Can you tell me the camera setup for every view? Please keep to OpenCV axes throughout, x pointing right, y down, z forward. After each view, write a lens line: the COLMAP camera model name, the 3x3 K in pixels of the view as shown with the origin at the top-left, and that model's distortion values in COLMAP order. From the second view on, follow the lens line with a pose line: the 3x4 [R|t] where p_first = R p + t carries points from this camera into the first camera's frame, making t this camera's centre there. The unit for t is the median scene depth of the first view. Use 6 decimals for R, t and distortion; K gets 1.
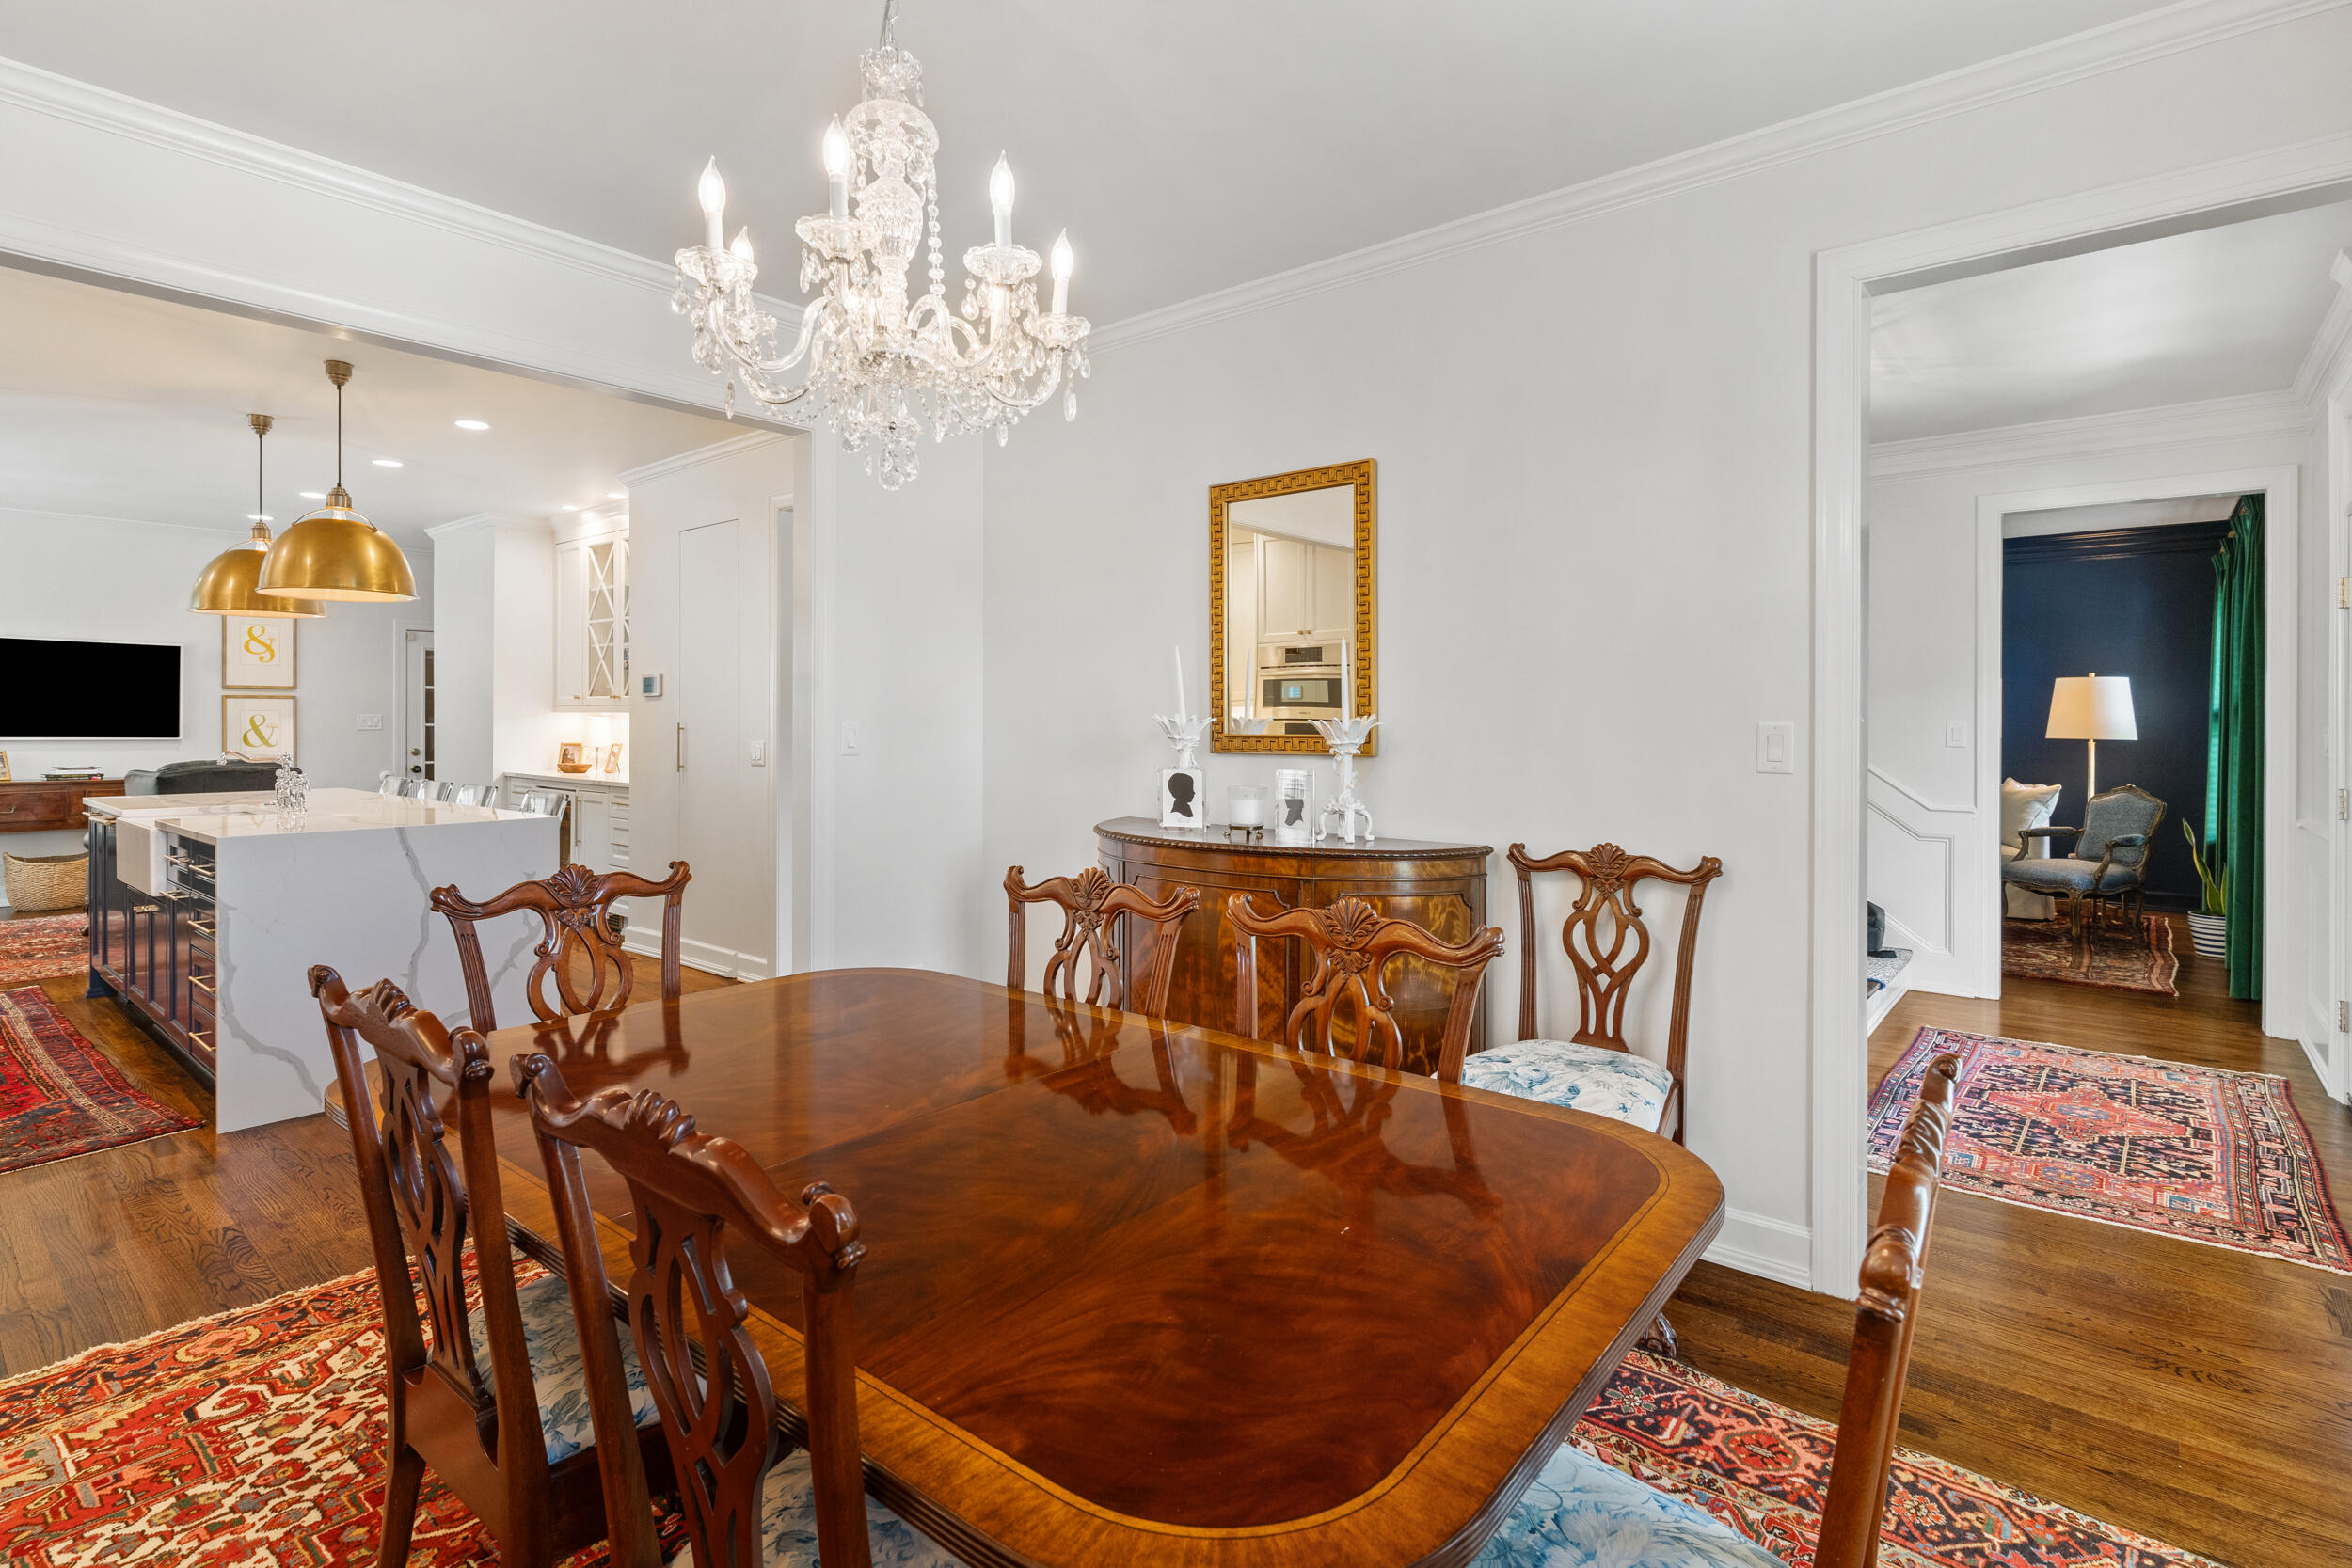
lens RADIAL K [[1139.1, 0, 1172.9], [0, 1139.1, 724.3], [0, 0, 1]] dist [0.000817, 0.000001]
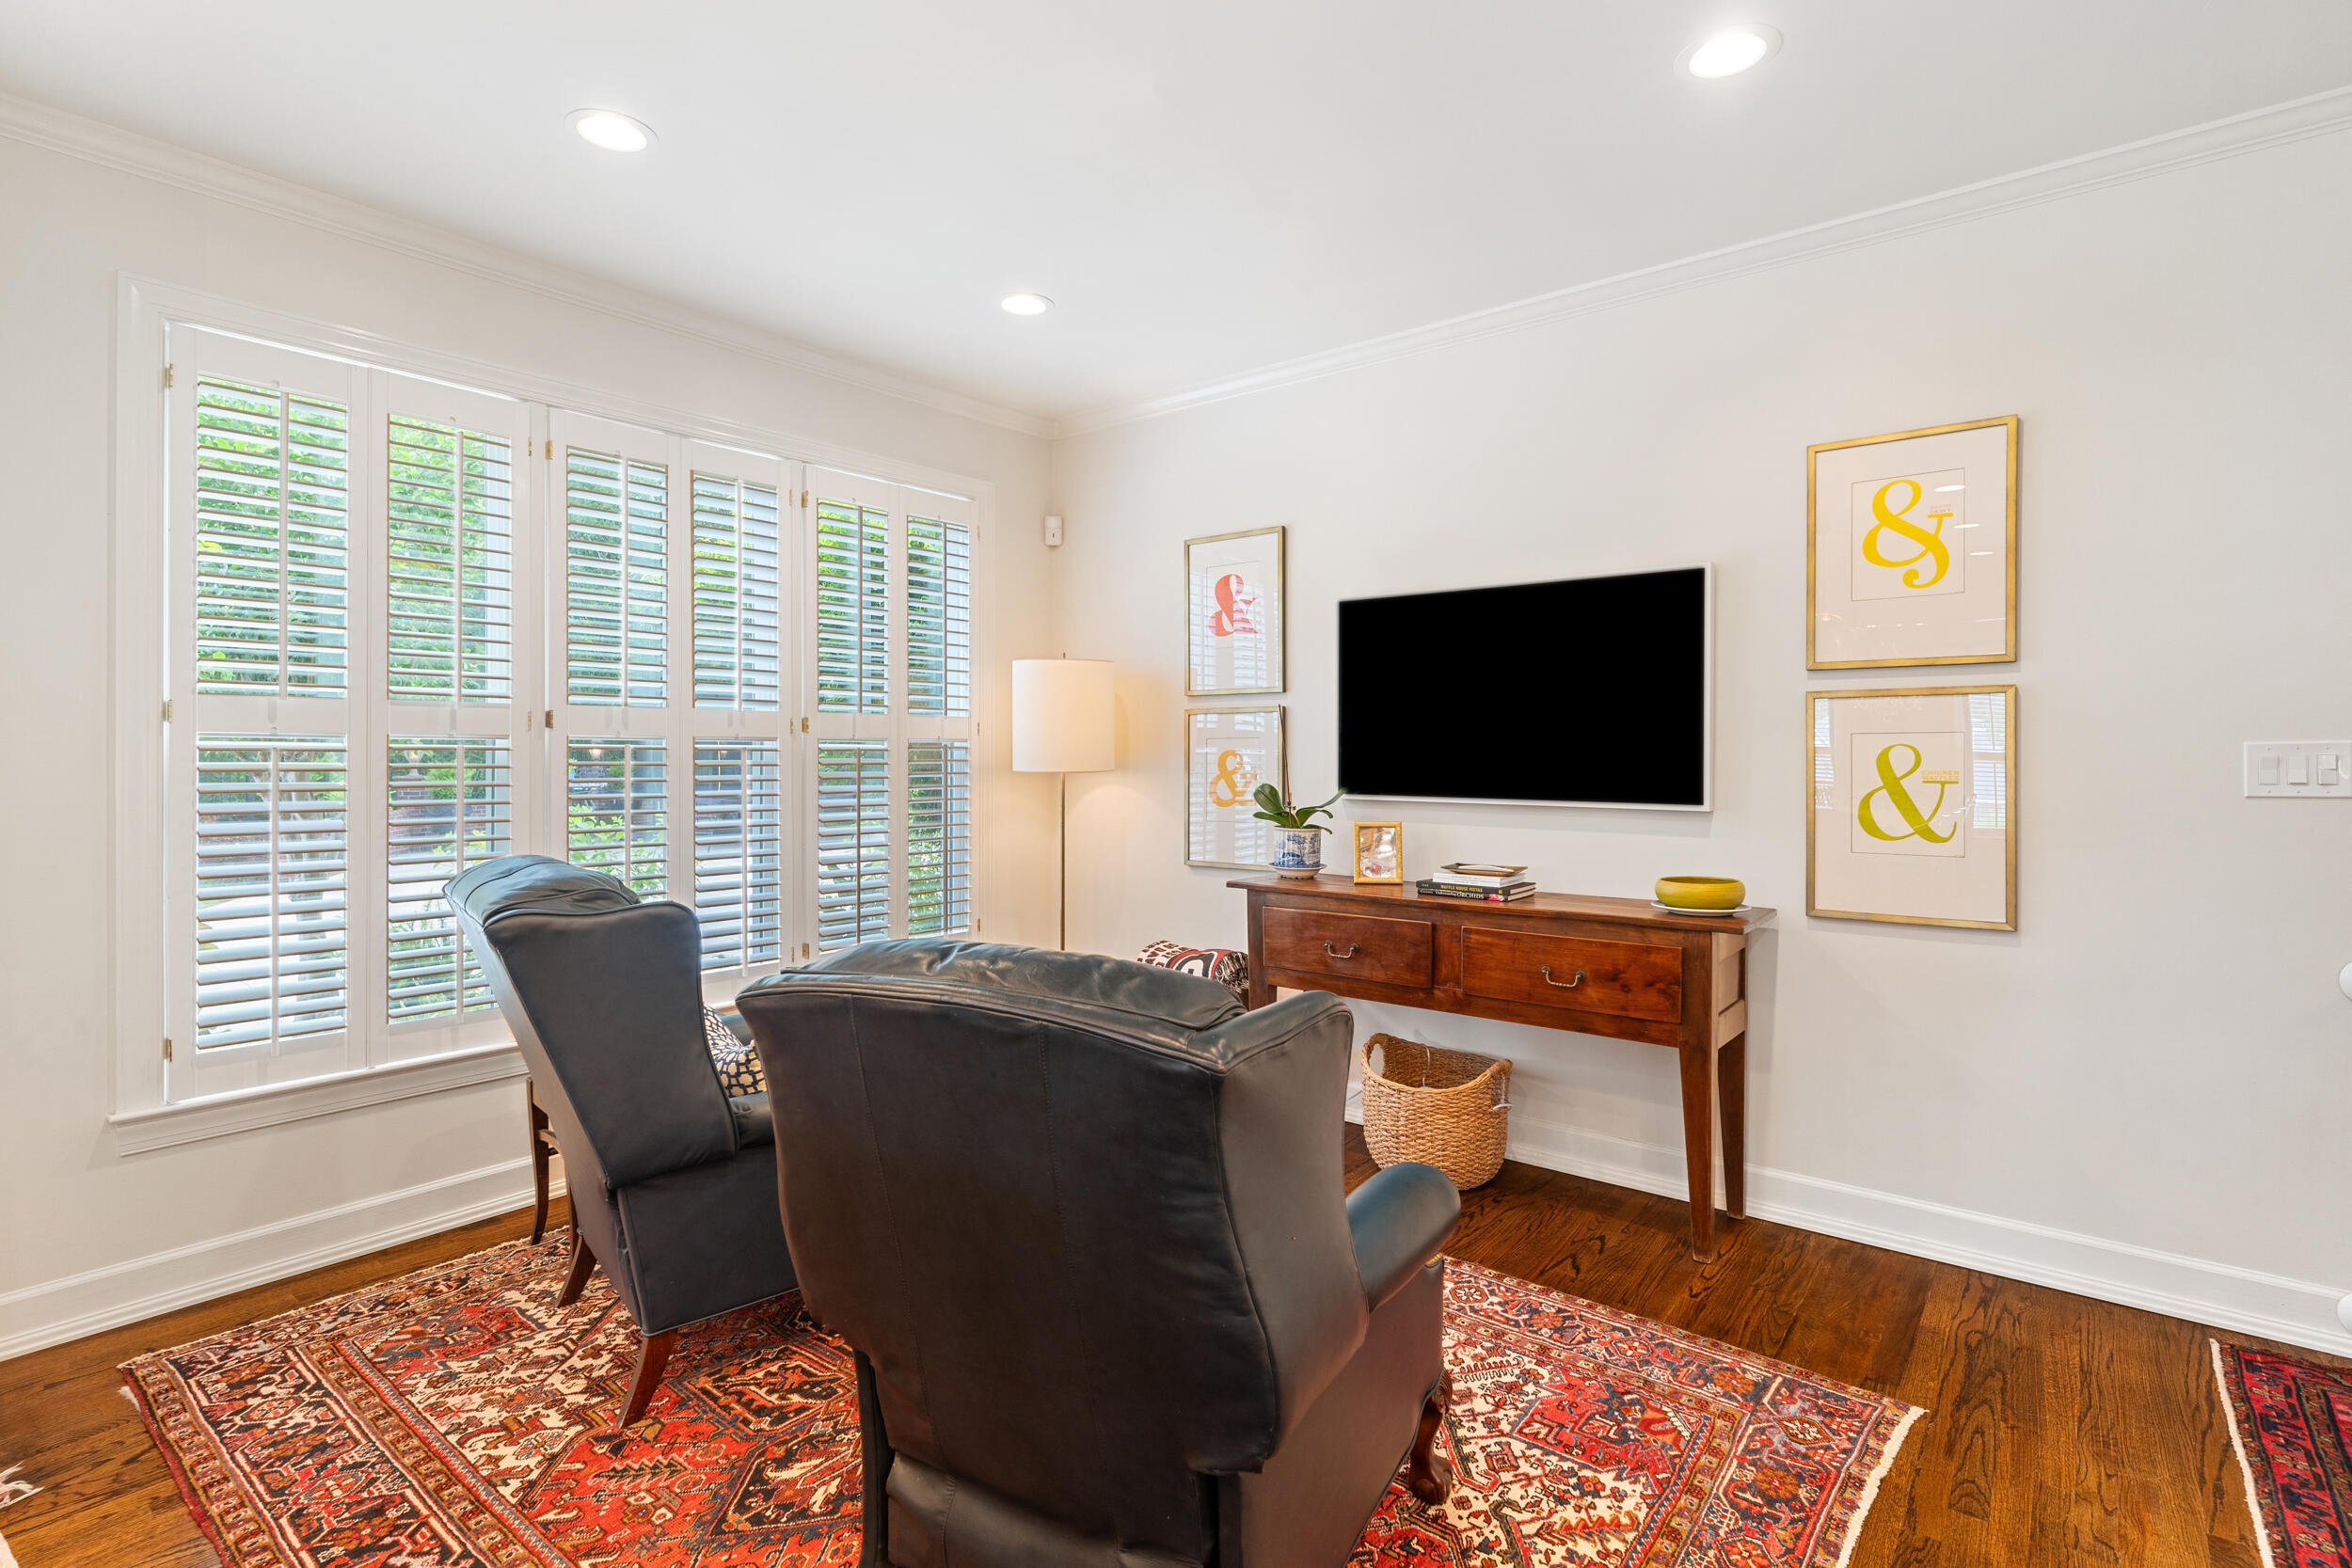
lens RADIAL K [[1126.0, 0, 1163.7], [0, 1126.0, 774.1], [0, 0, 1]] dist [0.001739, 0.000079]
pose [[0.008646, 0.006173, -0.999944, -0.471600], [-0.005748, 0.999965, 0.006123, -0.000781], [0.999946, 0.005694, 0.008681, 0.780914]]
